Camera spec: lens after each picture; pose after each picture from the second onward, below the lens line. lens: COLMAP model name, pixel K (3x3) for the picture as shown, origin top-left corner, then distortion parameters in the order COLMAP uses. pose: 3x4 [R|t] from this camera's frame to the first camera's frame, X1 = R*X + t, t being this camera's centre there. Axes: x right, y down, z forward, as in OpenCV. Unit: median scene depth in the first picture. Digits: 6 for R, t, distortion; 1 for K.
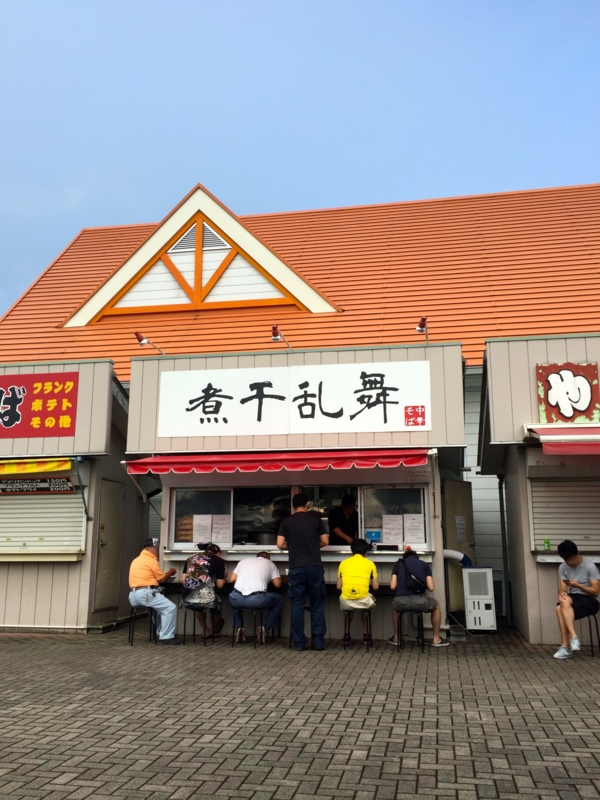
lens RADIAL K [[716.7, 0, 300.0], [0, 716.7, 400.0], [0, 0, 1]] dist [0.080688, -0.117845]
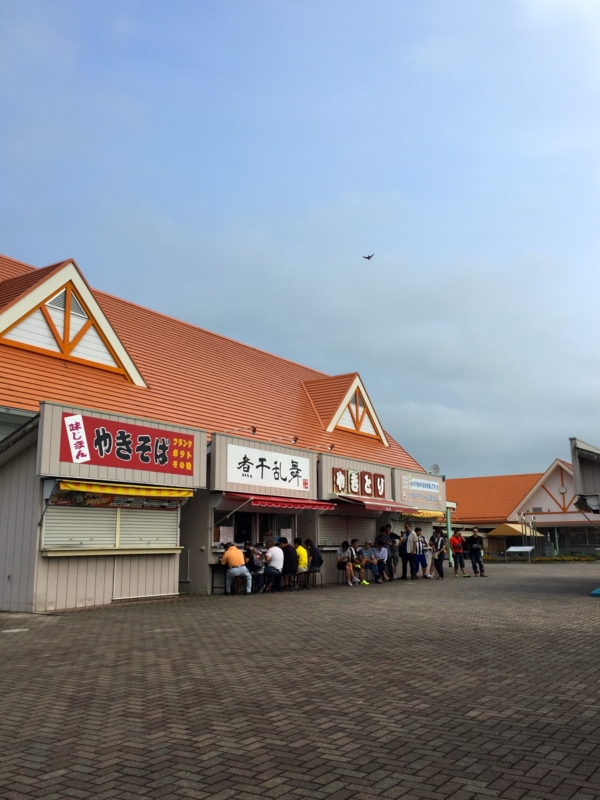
lens RADIAL K [[716.7, 0, 300.0], [0, 716.7, 400.0], [0, 0, 1]] dist [0.080688, -0.117845]
pose [[0.390330, 0.180982, 0.902712, -1.705055], [-0.180932, 0.976448, -0.117530, 0.029604], [-0.902722, -0.117454, 0.413882, 0.132058]]
